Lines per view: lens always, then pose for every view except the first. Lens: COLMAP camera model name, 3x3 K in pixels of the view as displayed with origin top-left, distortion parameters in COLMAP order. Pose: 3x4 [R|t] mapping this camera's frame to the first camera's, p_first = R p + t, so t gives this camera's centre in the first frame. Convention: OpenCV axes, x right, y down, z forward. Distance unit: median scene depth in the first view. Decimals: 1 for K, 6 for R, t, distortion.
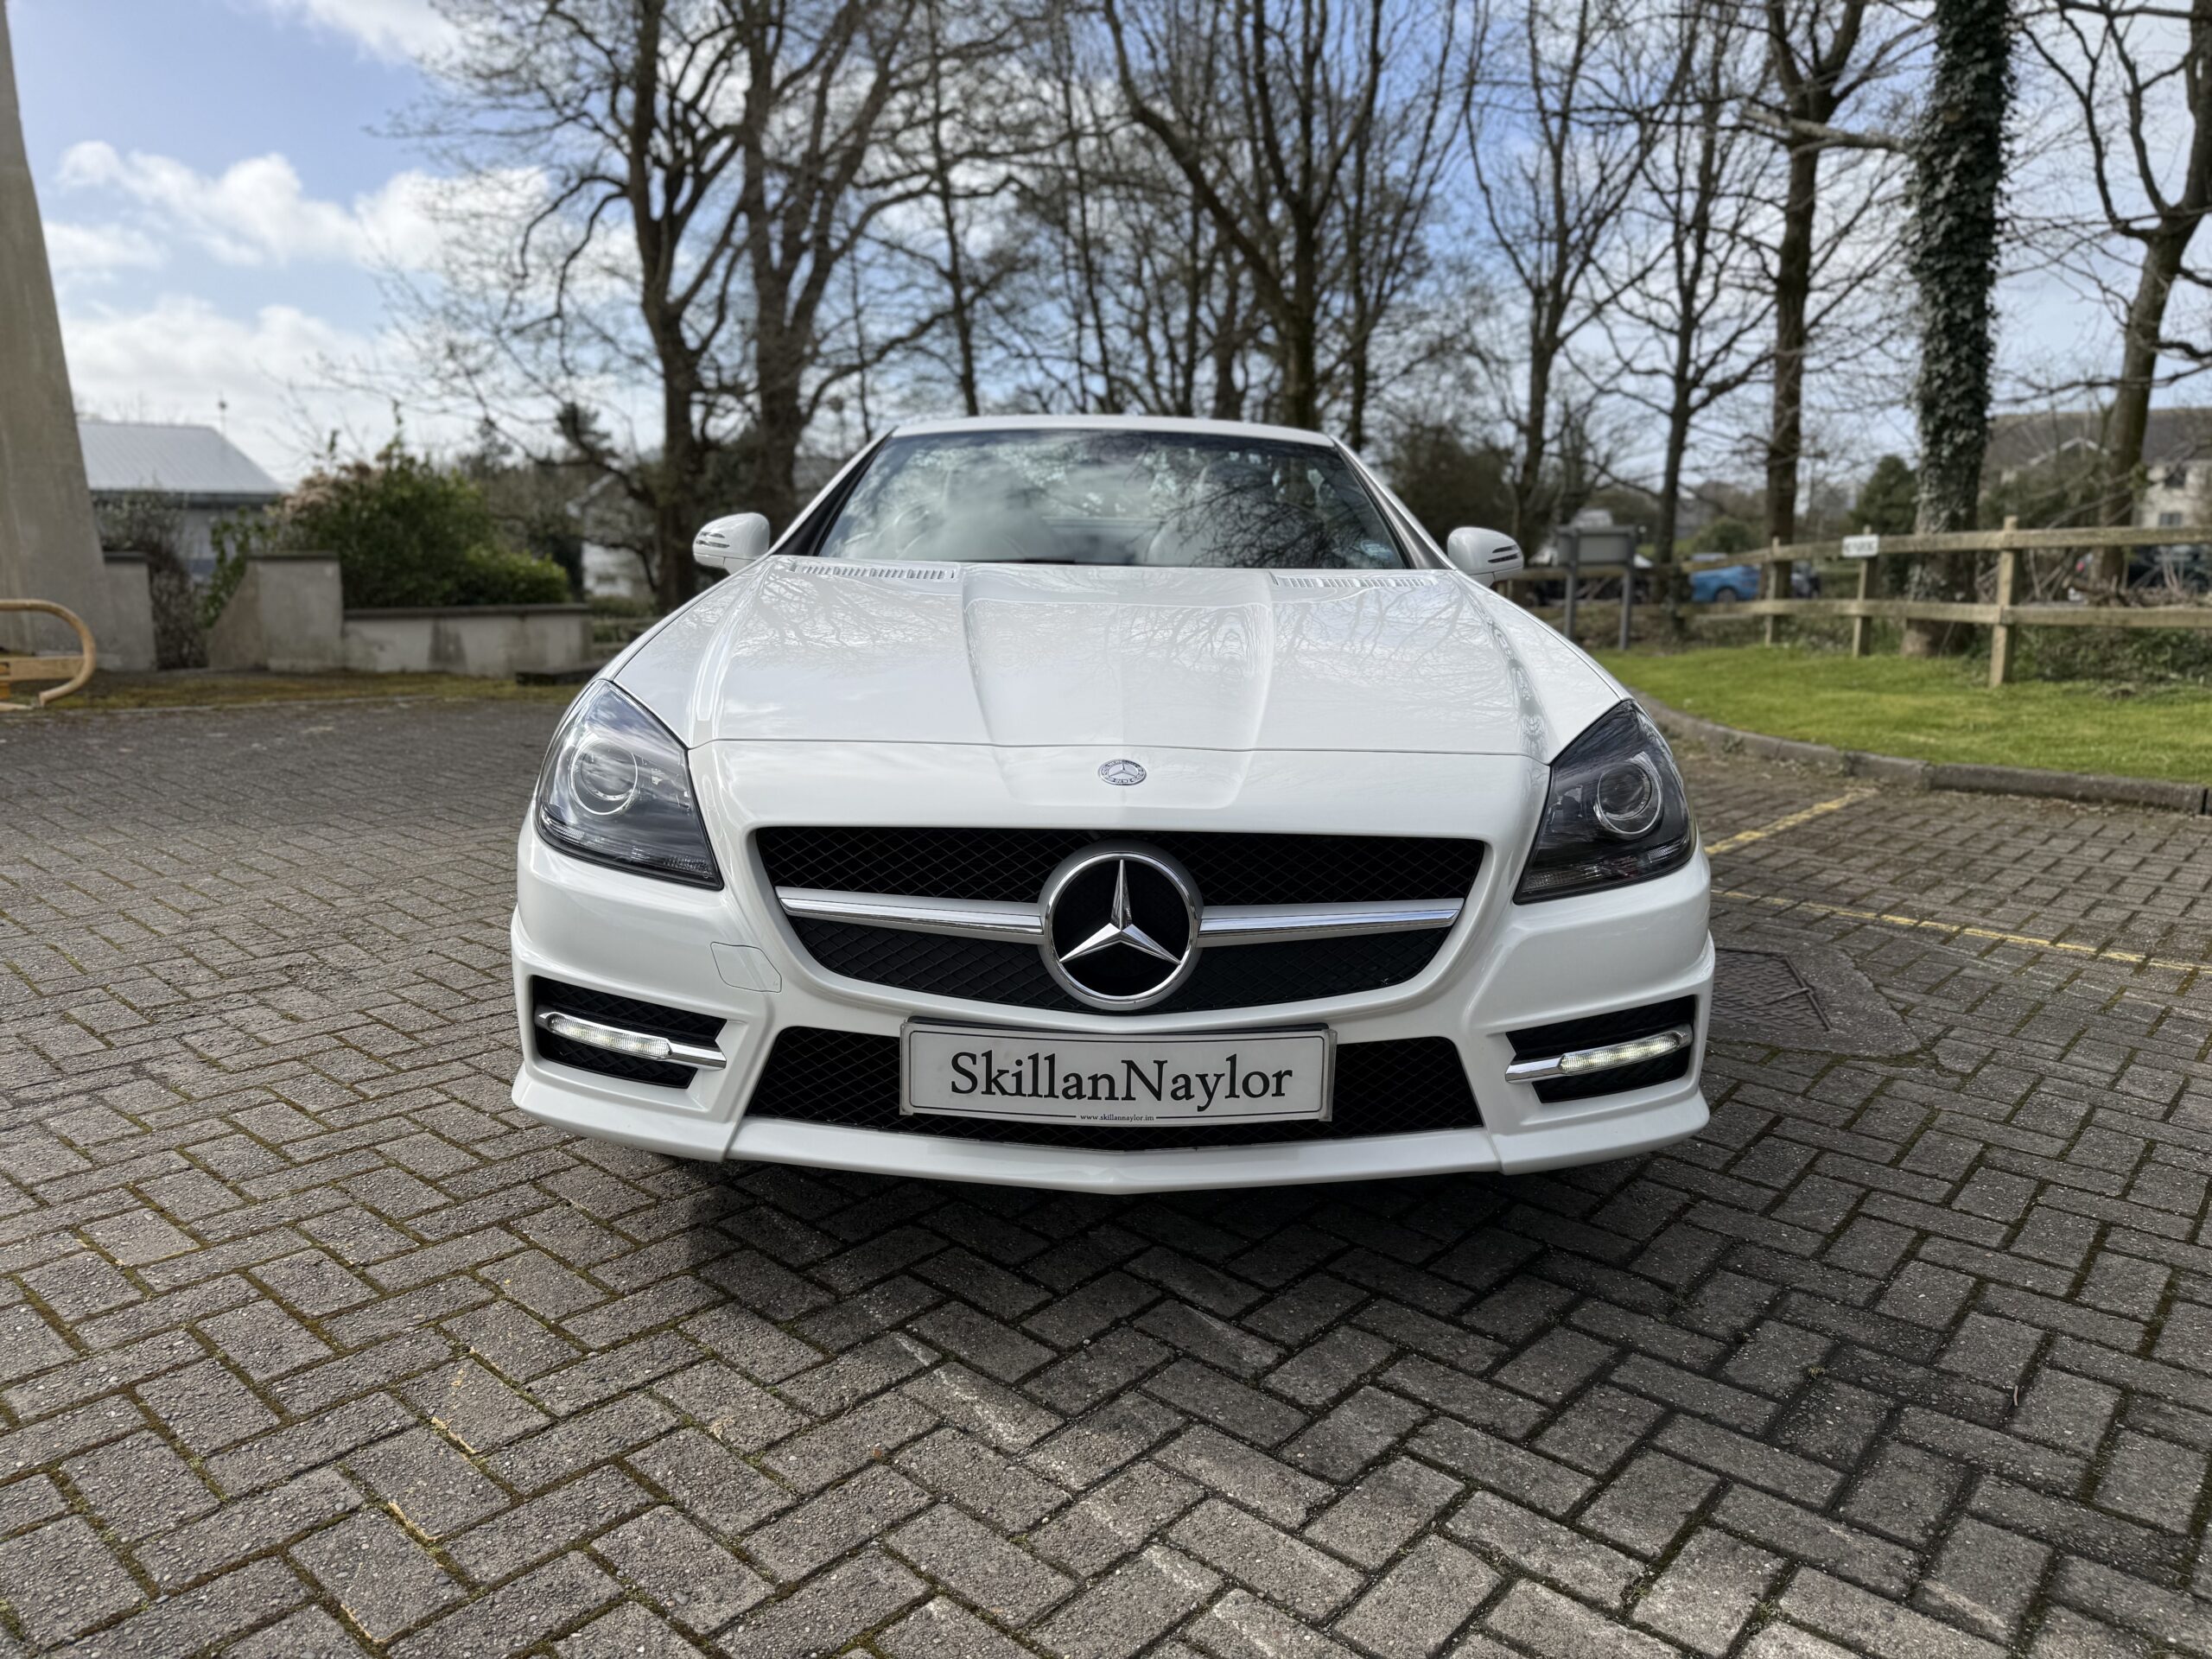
lens RADIAL K [[1568.1, 0, 1106.0], [0, 1568.1, 829.5], [0, 0, 1]] dist [0.025873, -0.035254]
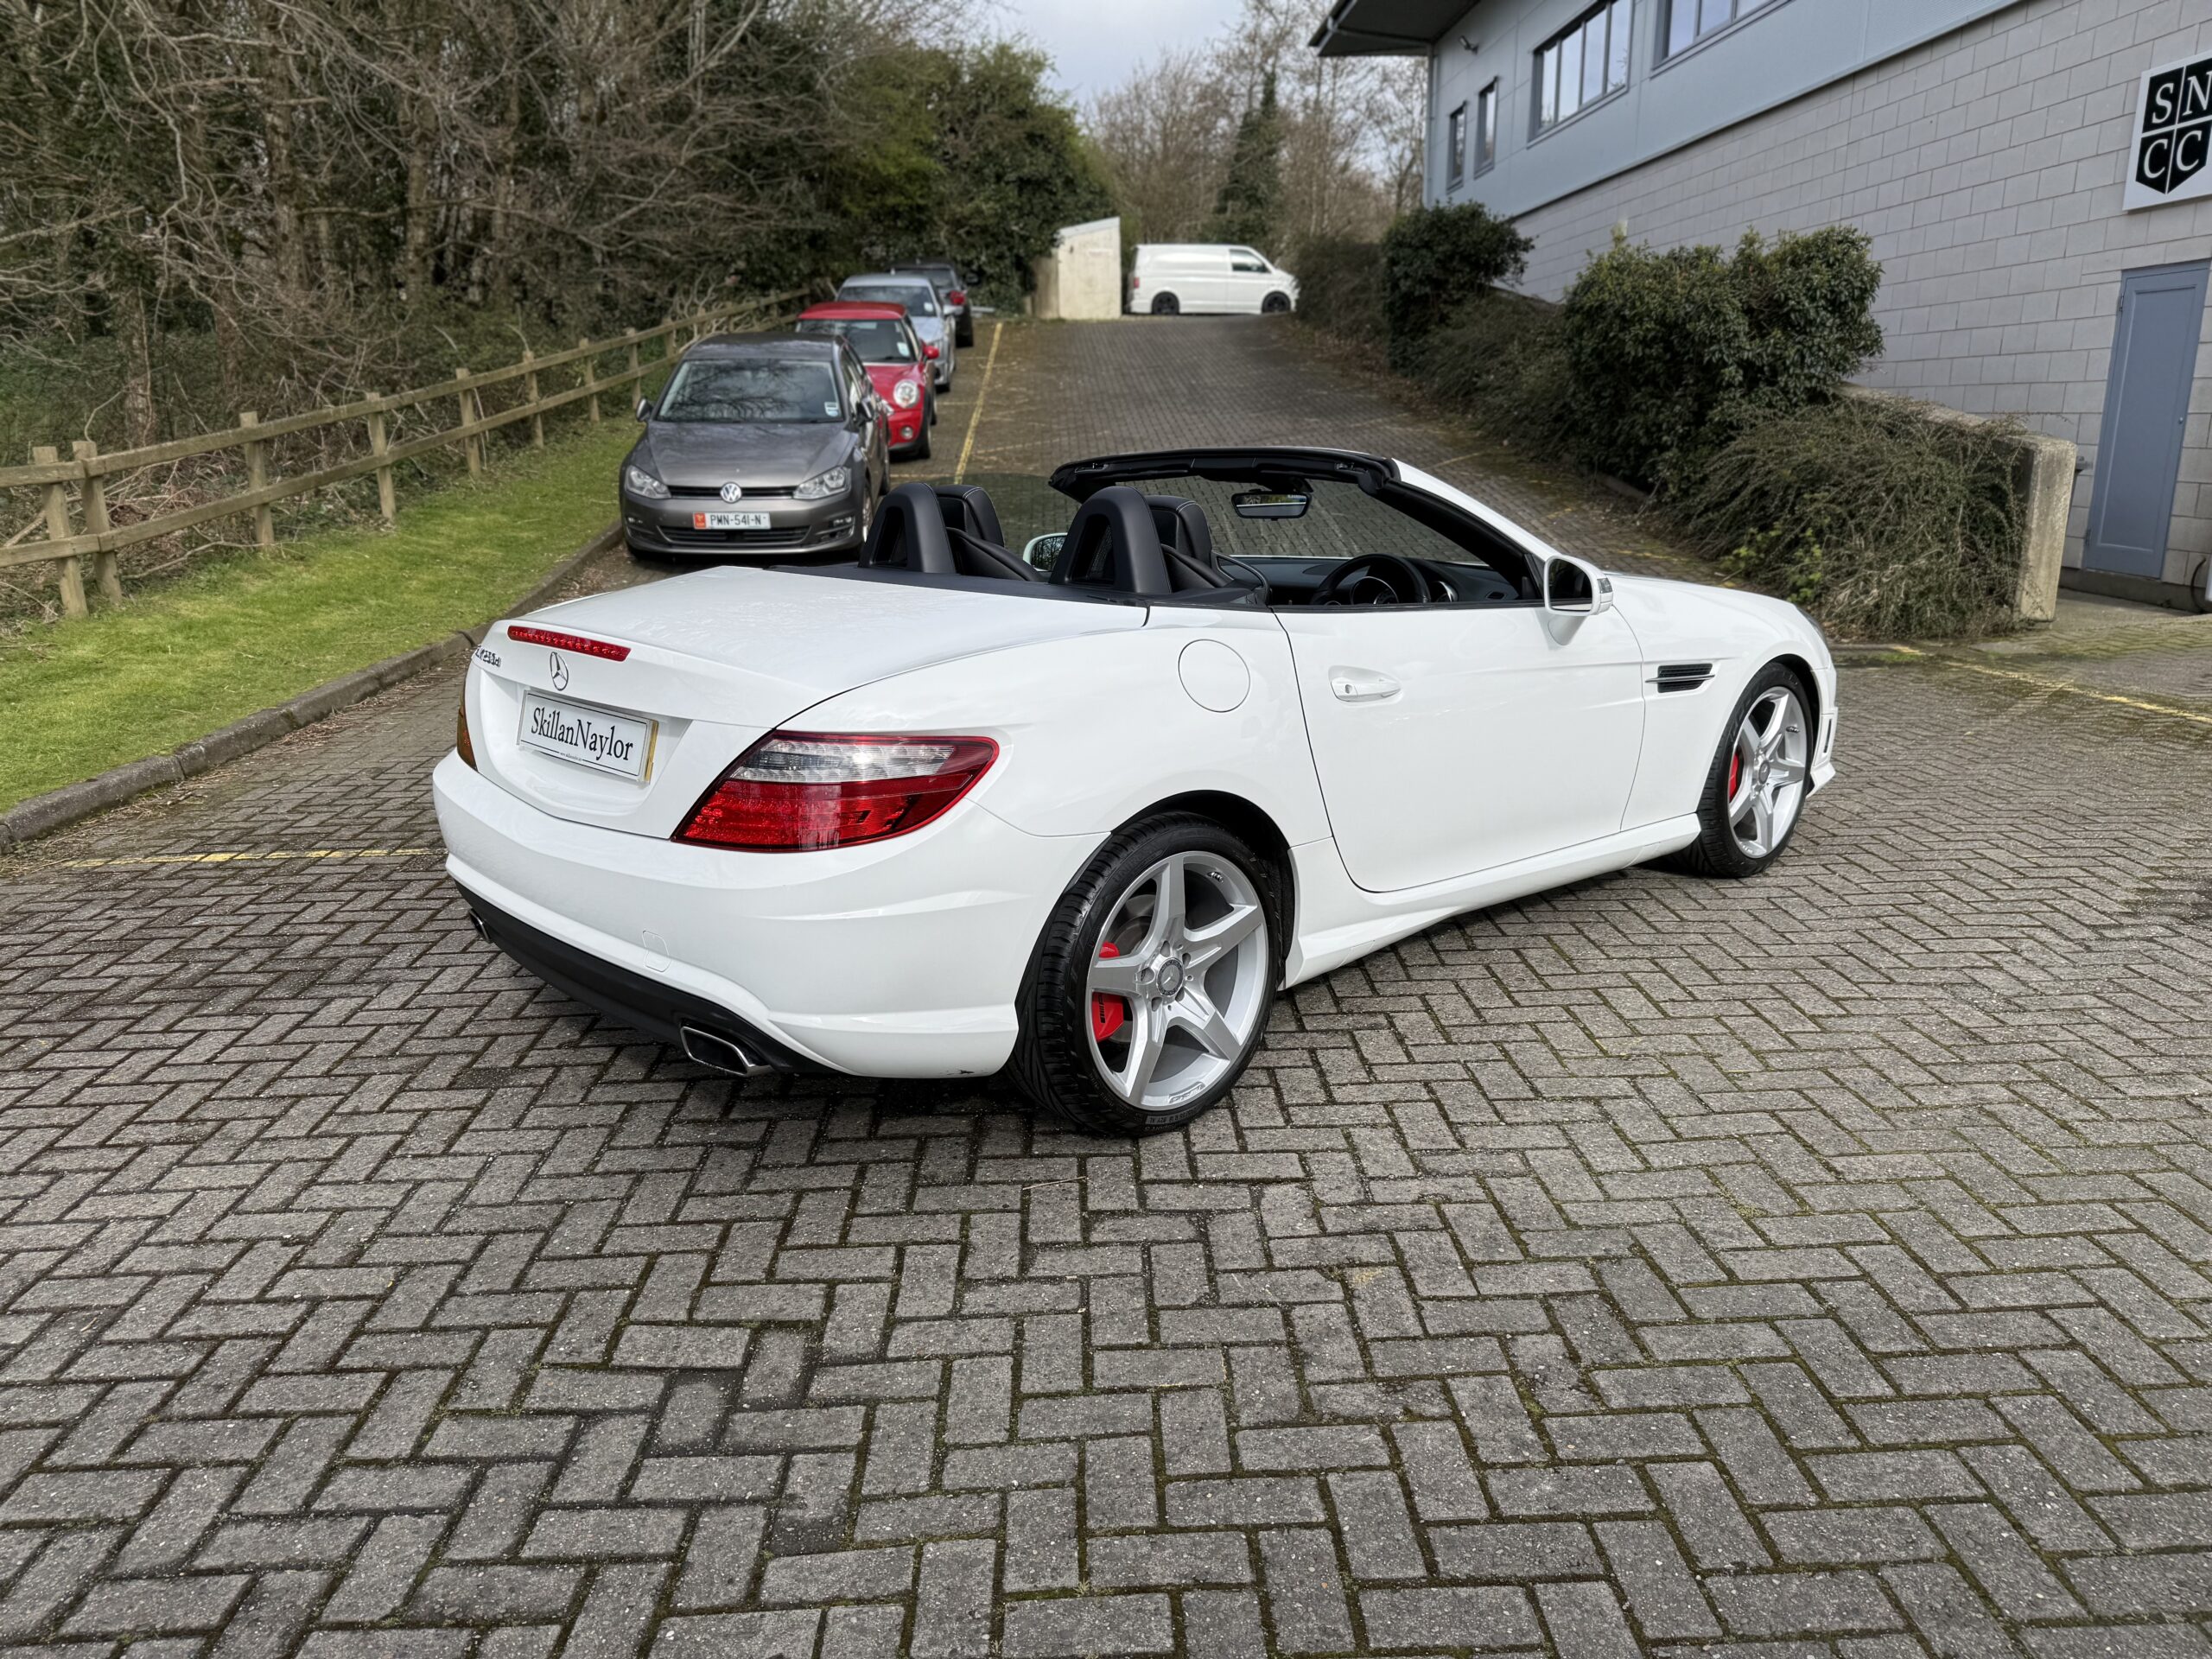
lens RADIAL K [[1556.7, 0, 1103.9], [0, 1556.7, 801.1], [0, 0, 1]] dist [0.038055, -0.052918]
pose [[-0.676086, -0.178091, 0.714977, -1.457703], [0.144079, 0.919665, 0.365318, -0.879208], [-0.722599, 0.349999, -0.596113, 3.533845]]
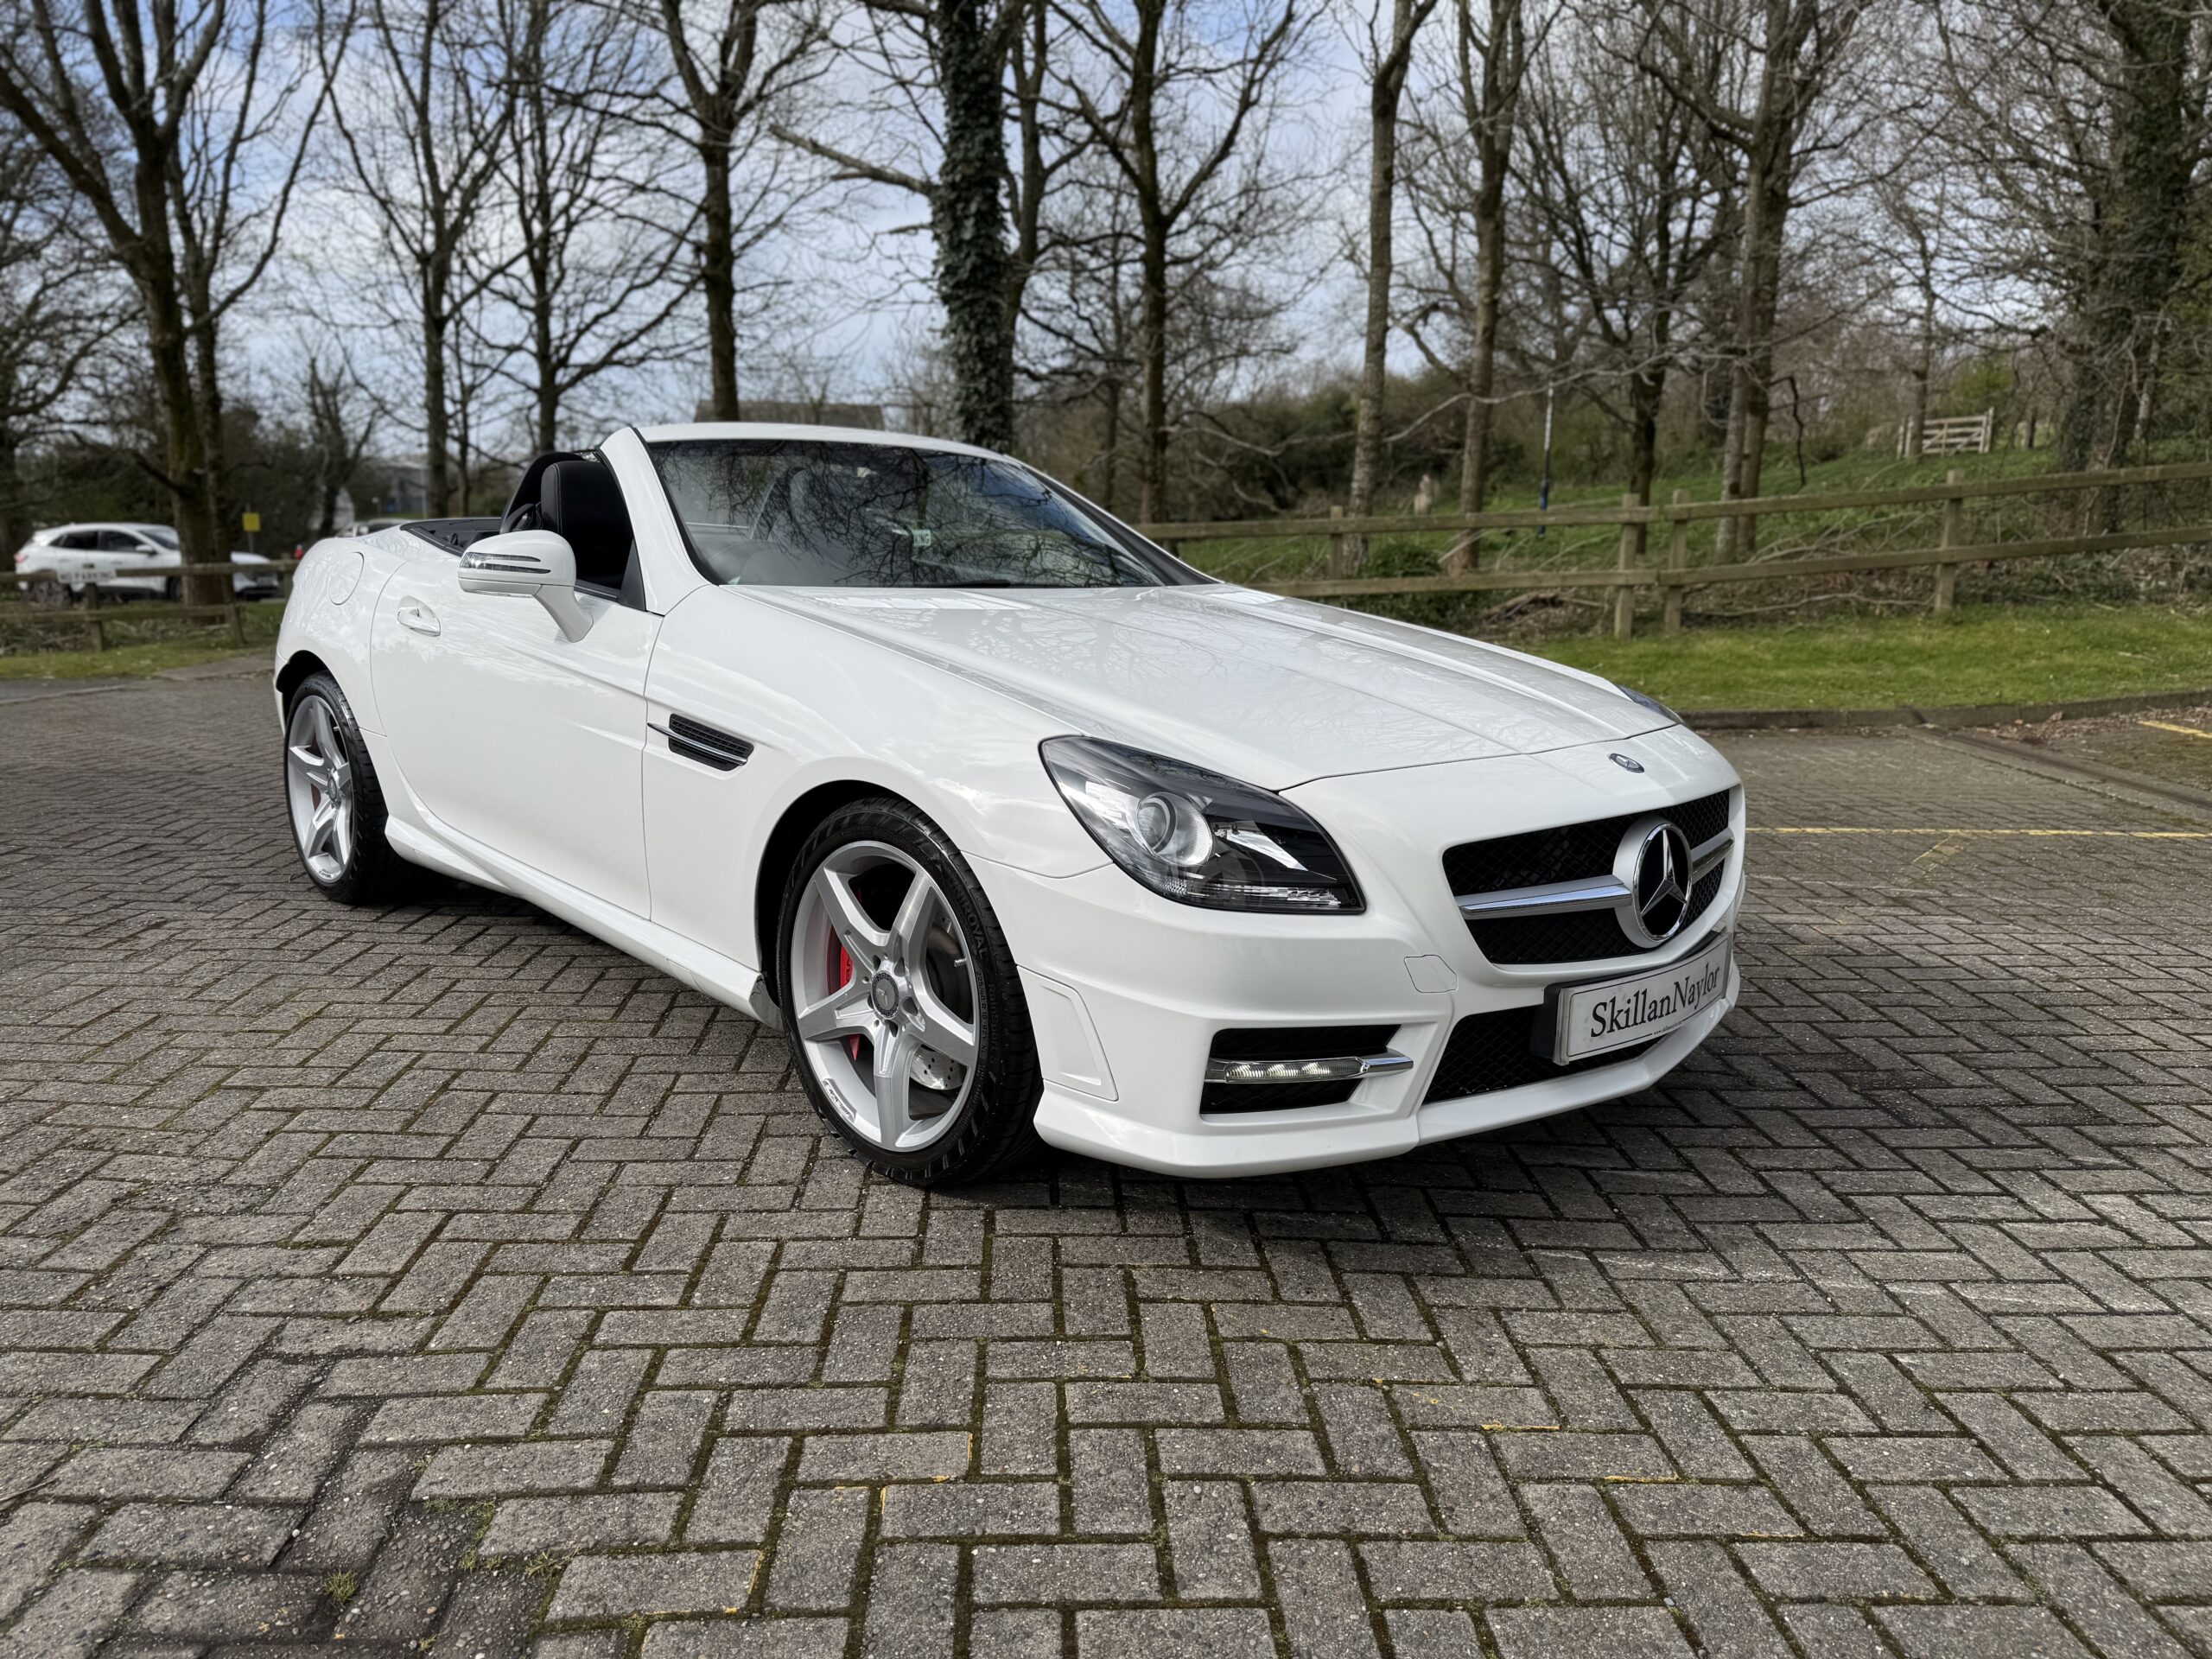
lens RADIAL K [[1557.2, 0, 1117.2], [0, 1557.2, 849.8], [0, 0, 1]] dist [0.060517, -0.092048]
pose [[0.718262, -0.142747, 0.680972, -1.159517], [0.121794, 0.989411, 0.078939, -0.117473], [-0.685029, 0.026240, 0.728043, 0.345652]]
